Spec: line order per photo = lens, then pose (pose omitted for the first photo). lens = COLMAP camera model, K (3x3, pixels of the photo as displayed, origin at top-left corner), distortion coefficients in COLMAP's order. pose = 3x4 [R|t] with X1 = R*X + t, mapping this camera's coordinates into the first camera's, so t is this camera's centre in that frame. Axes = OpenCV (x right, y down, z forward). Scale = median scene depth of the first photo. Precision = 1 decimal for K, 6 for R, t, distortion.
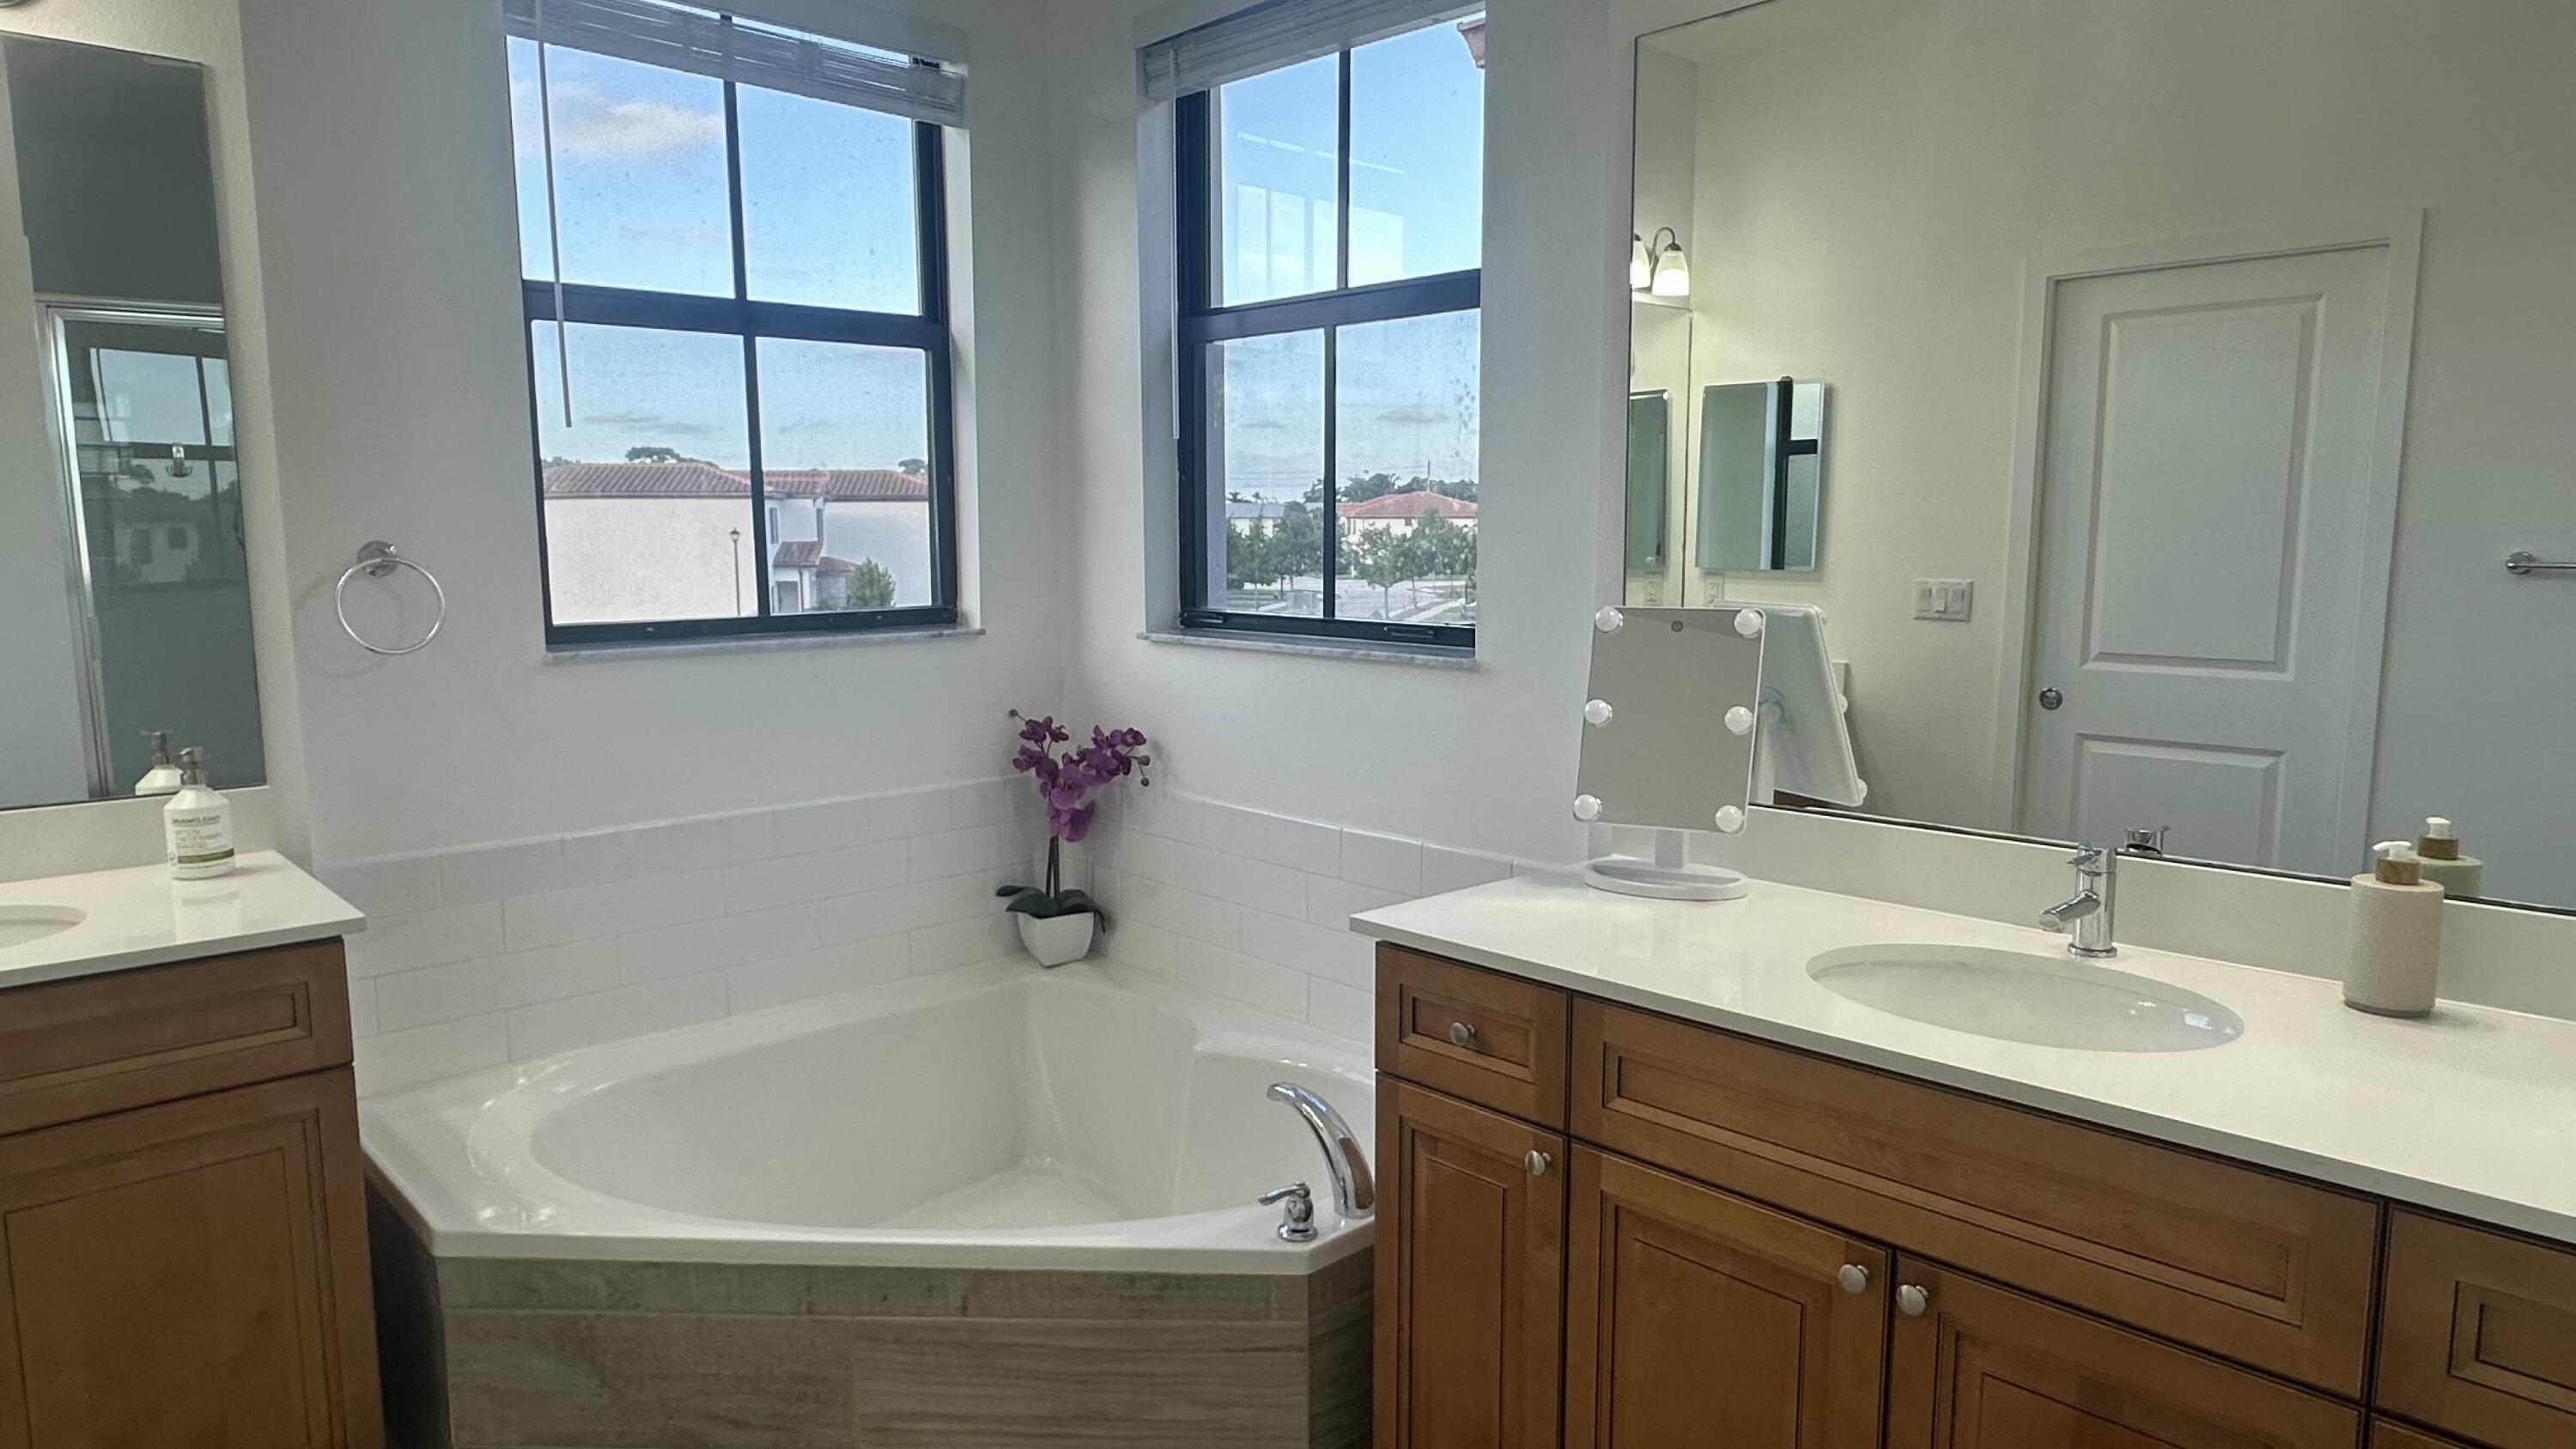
lens RADIAL K [[1550.7, 0, 1296.1], [0, 1550.7, 726.4], [0, 0, 1]] dist [-0.008452, 0.004502]
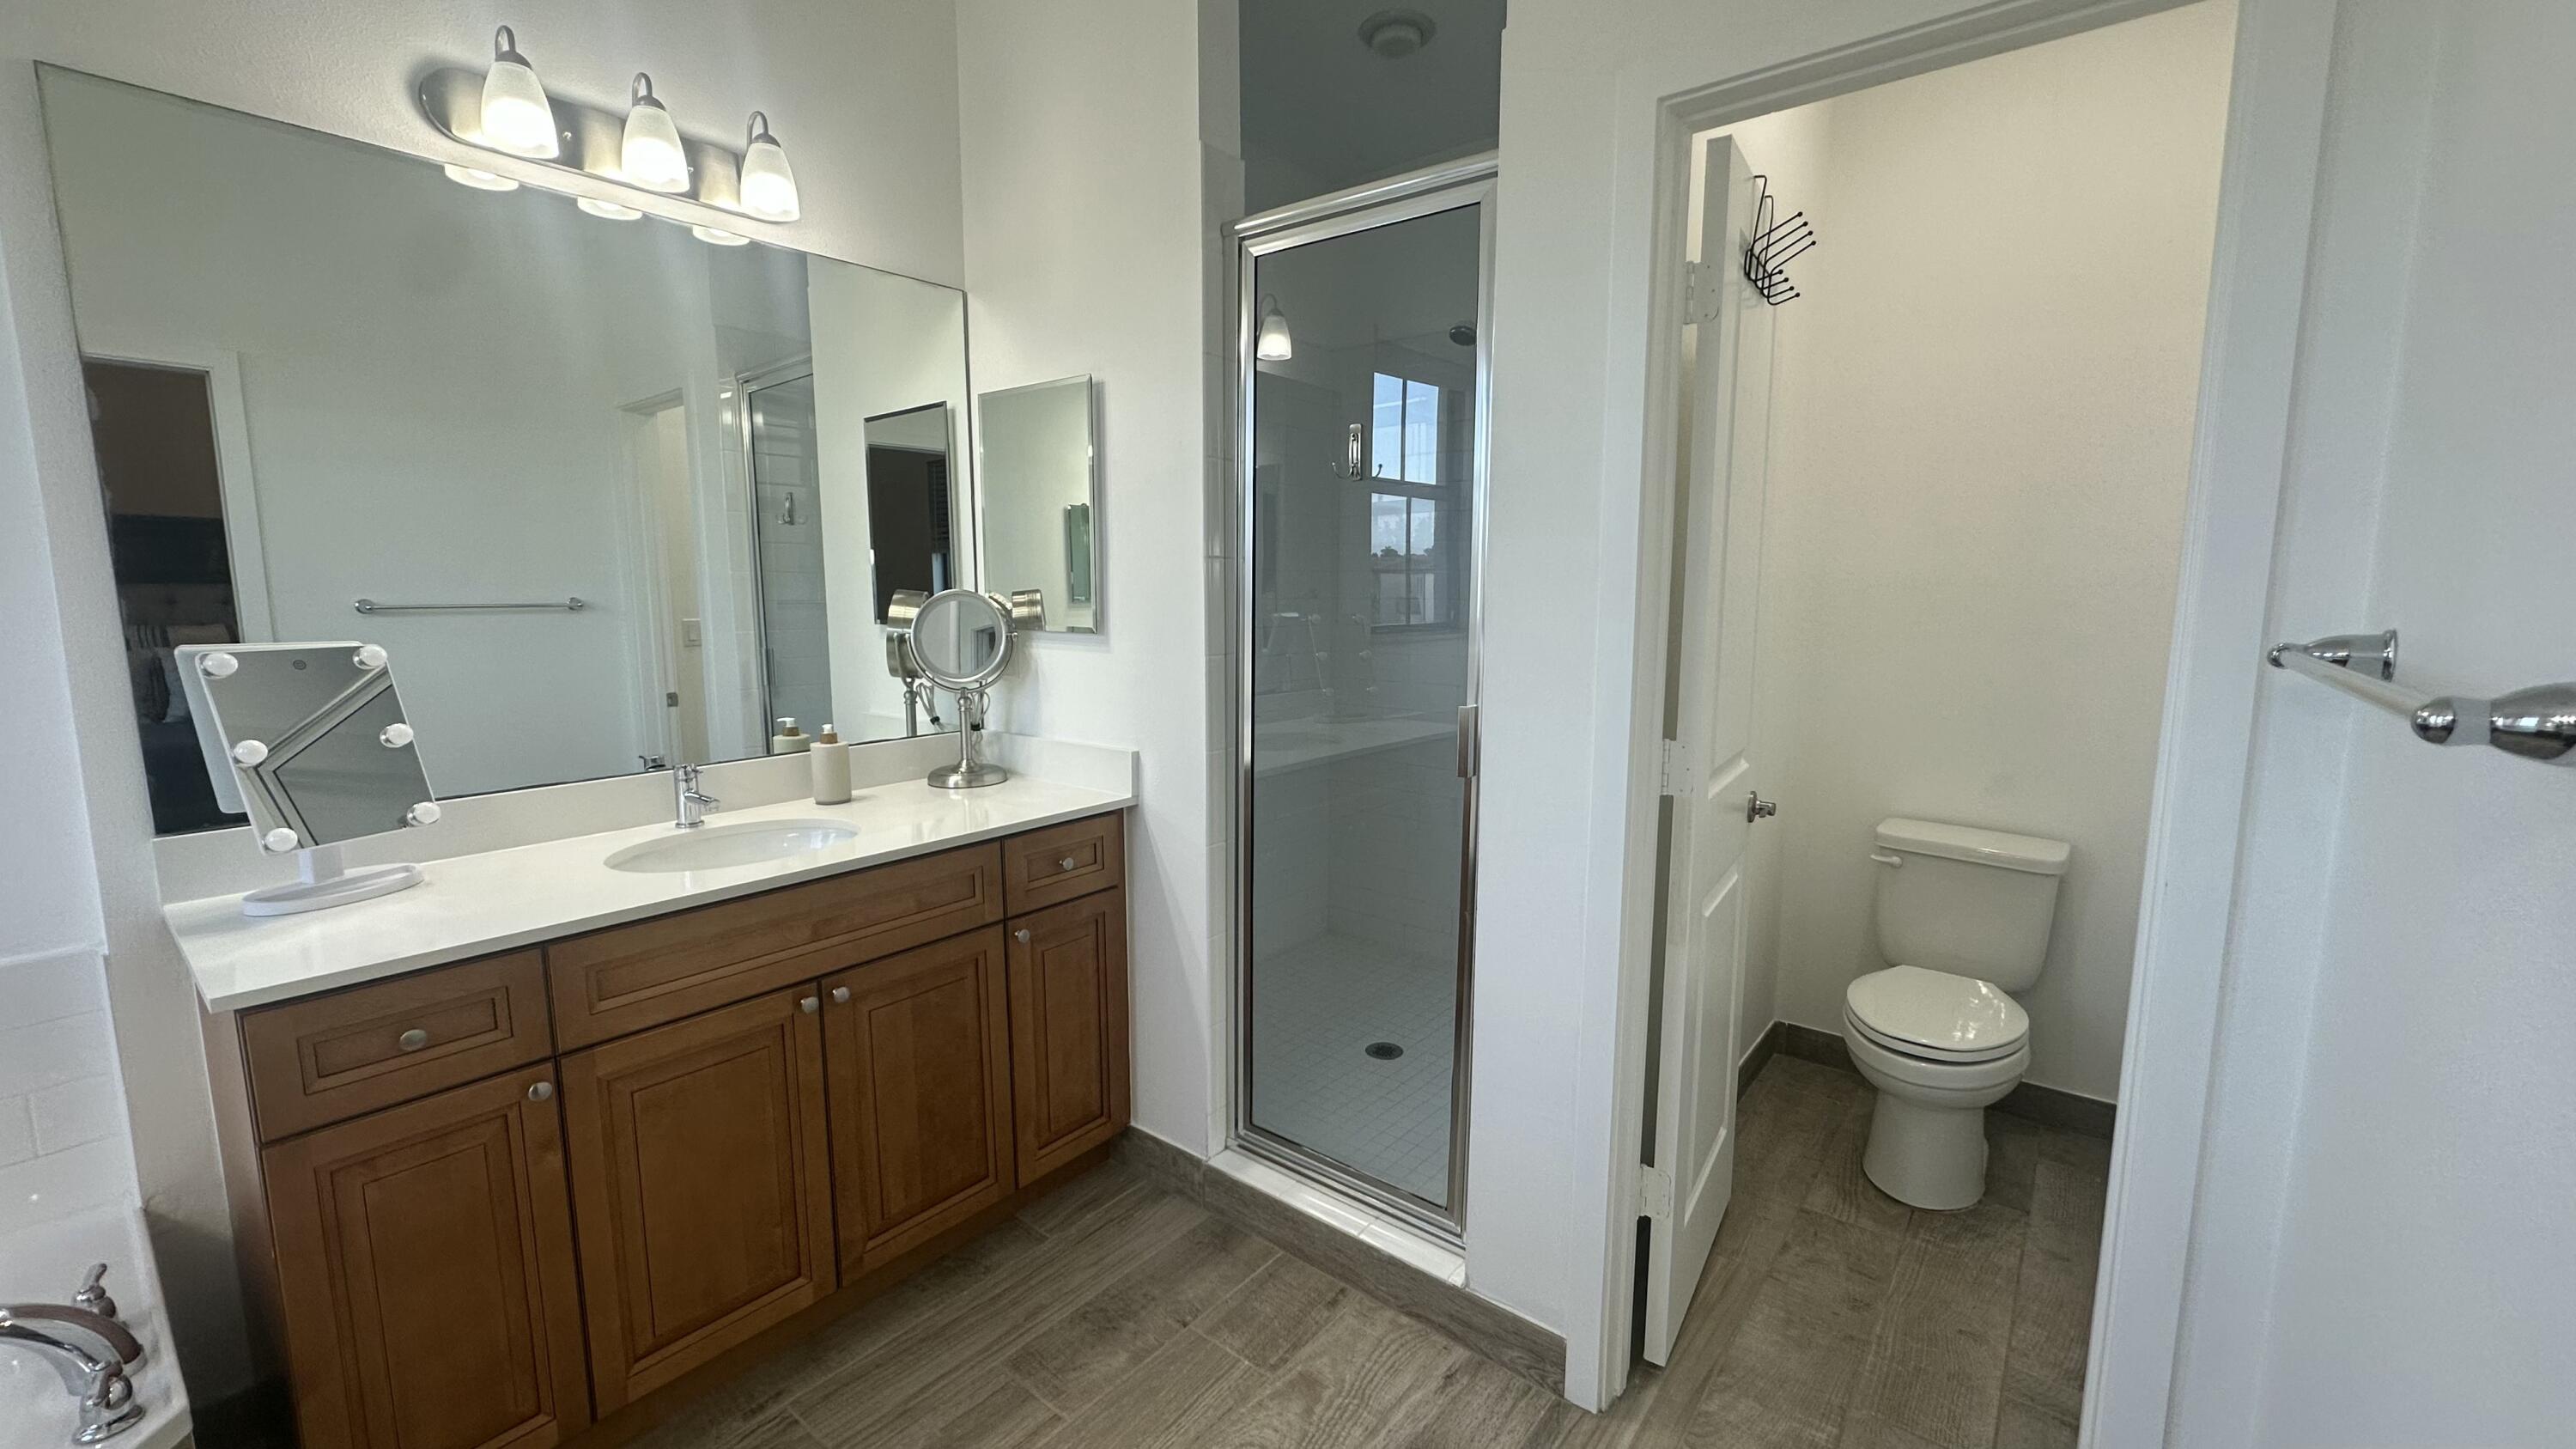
lens RADIAL K [[1027.9, 0, 1285.7], [0, 1027.9, 715.0], [0, 0, 1]] dist [-0.005978, 0.000921]
pose [[-0.142896, -0.119295, 0.982522, -0.577144], [0.122484, 0.982947, 0.137160, -0.042901], [-0.982129, 0.139943, -0.125848, 0.396011]]
